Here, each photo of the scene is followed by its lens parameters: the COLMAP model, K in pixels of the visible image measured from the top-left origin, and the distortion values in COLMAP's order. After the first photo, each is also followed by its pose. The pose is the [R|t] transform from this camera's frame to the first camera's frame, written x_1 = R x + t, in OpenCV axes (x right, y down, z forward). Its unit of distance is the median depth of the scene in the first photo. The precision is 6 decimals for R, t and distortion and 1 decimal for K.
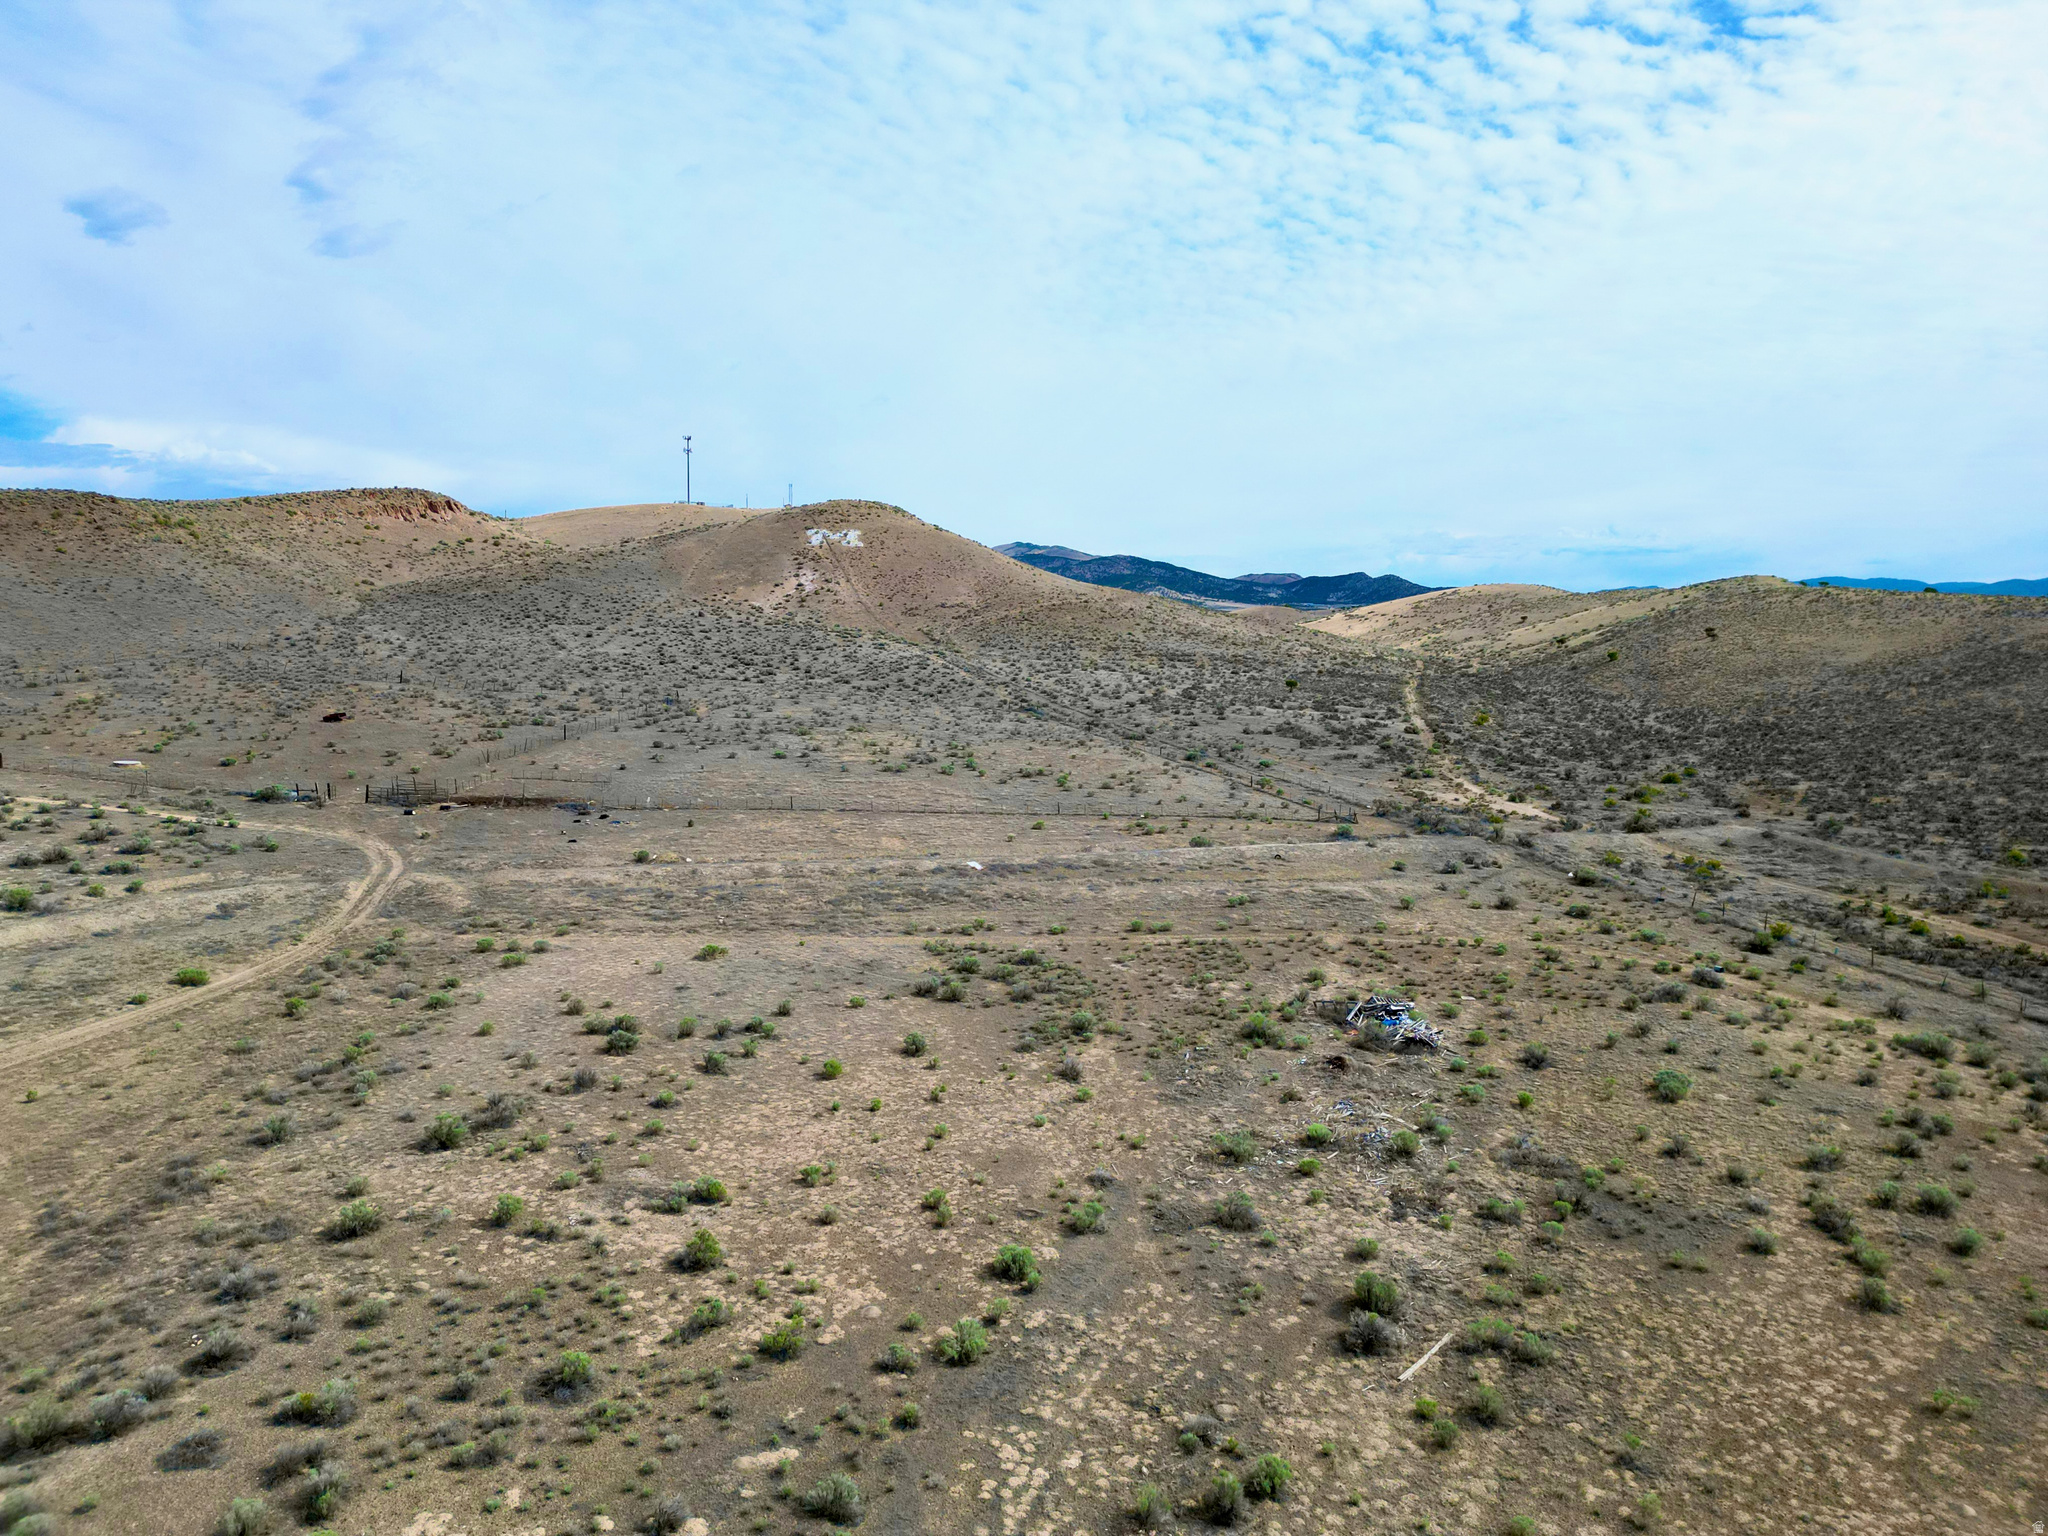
lens RADIAL K [[1421.1, 0, 1028.0], [0, 1421.1, 761.8], [0, 0, 1]] dist [0.079883, -0.071896]
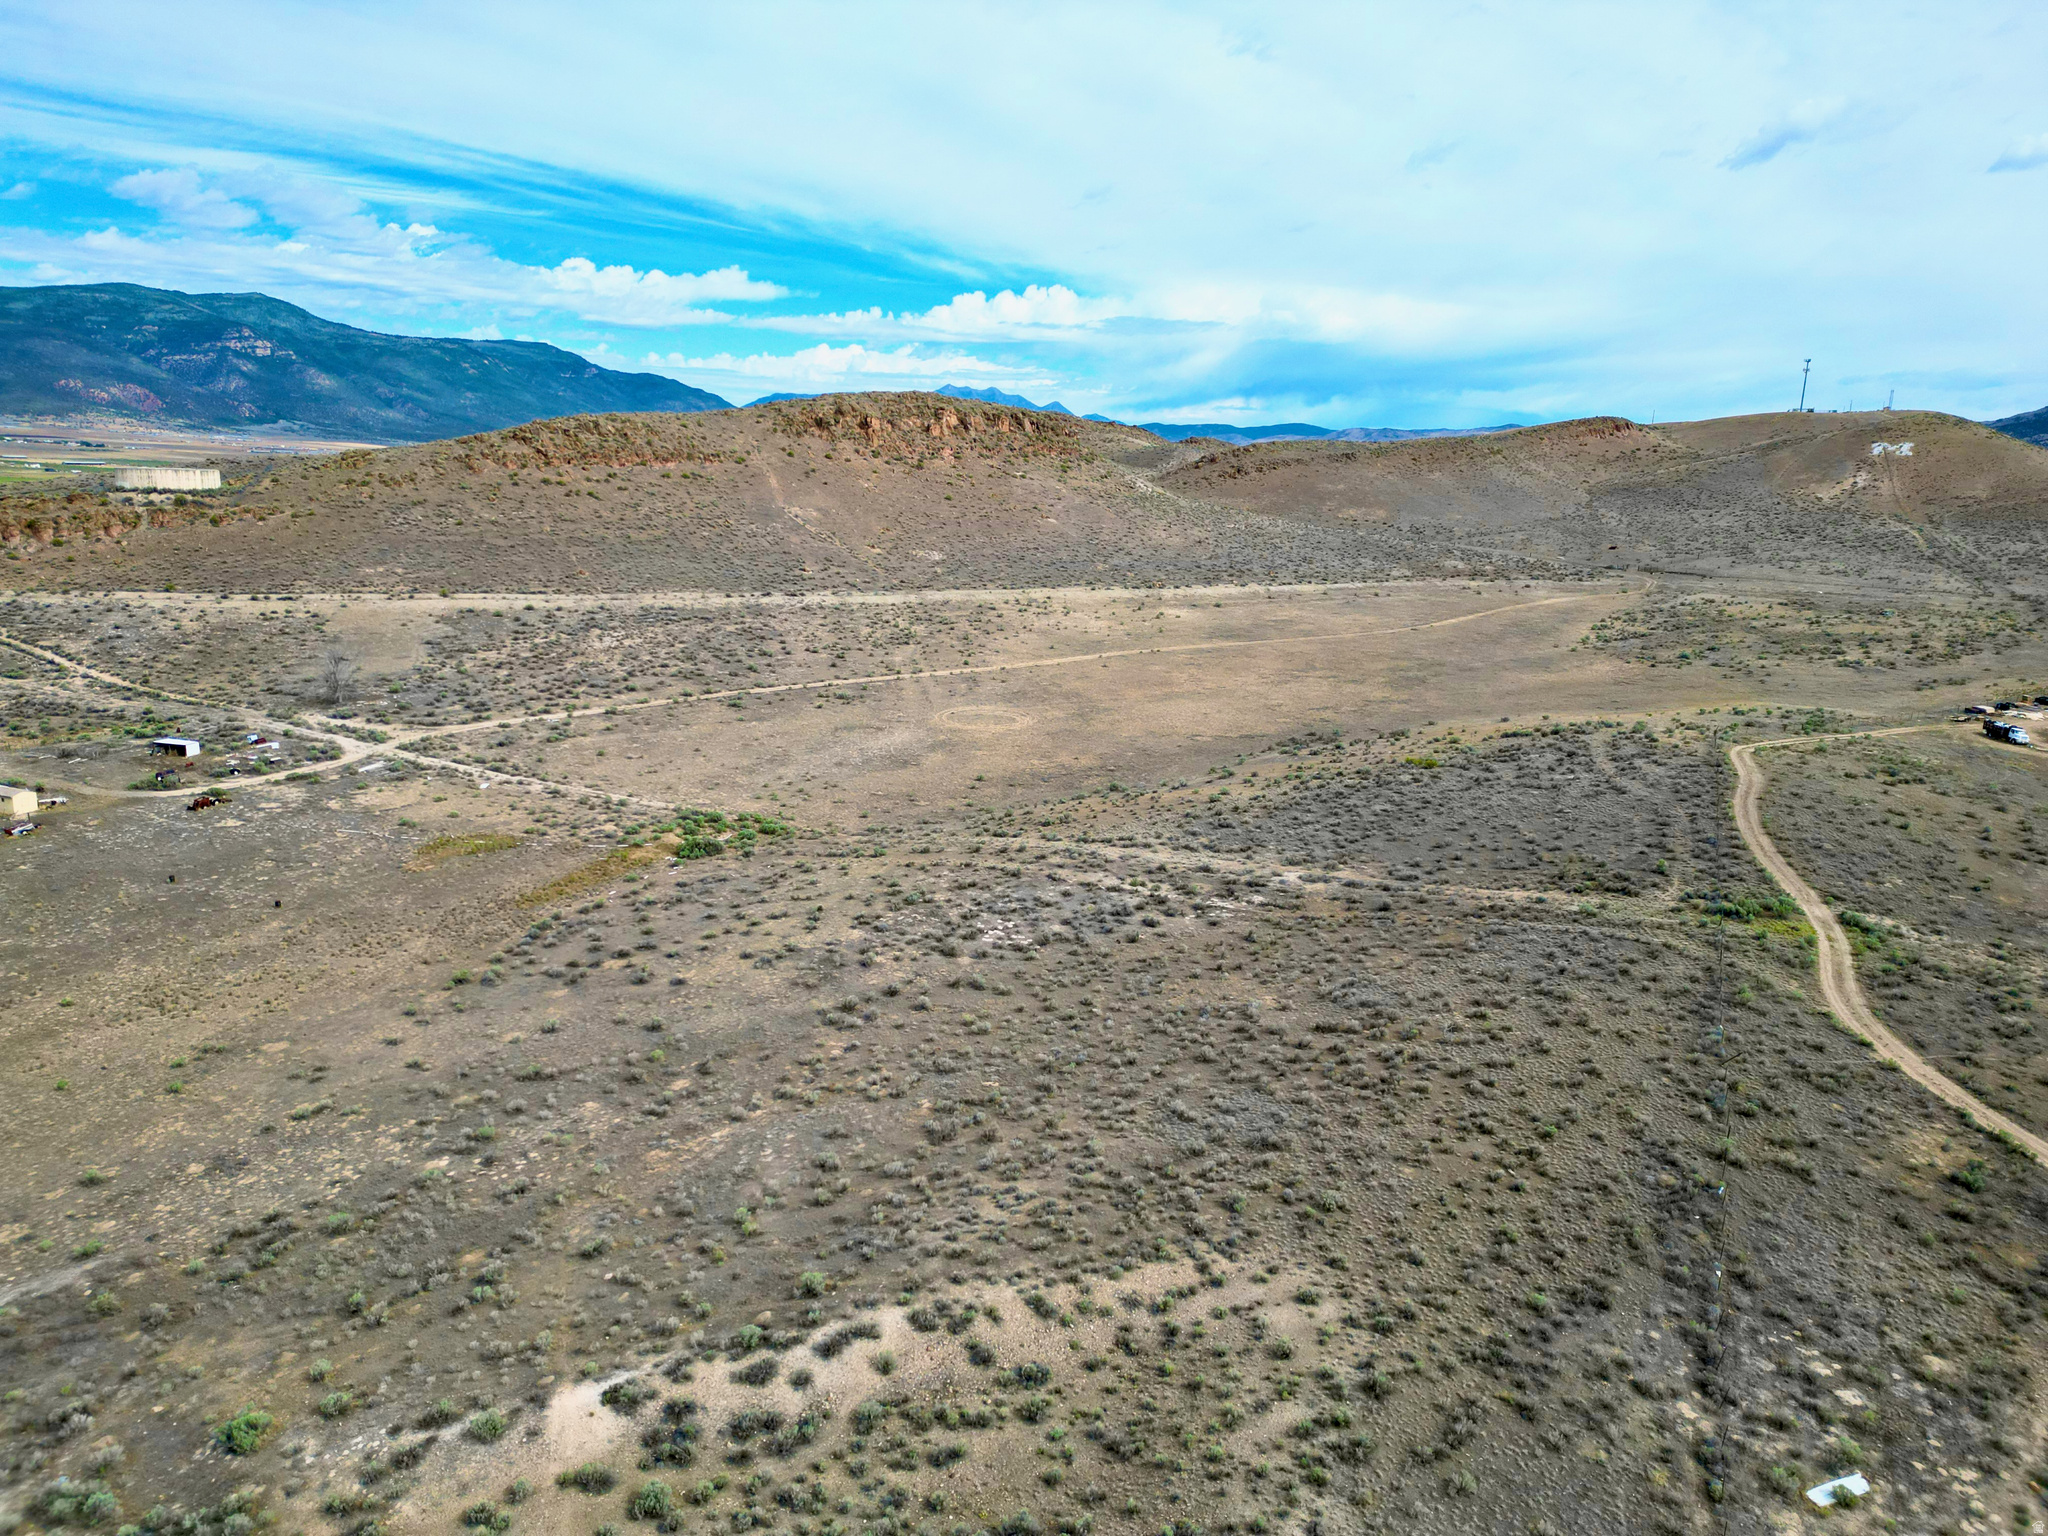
lens RADIAL K [[1421.1, 0, 1028.0], [0, 1421.1, 761.8], [0, 0, 1]] dist [0.079883, -0.071896]
pose [[0.748000, 0.142446, -0.648233, 0.239240], [-0.079013, 0.988863, 0.126124, 0.051935], [0.658979, -0.043122, 0.750924, -0.823391]]
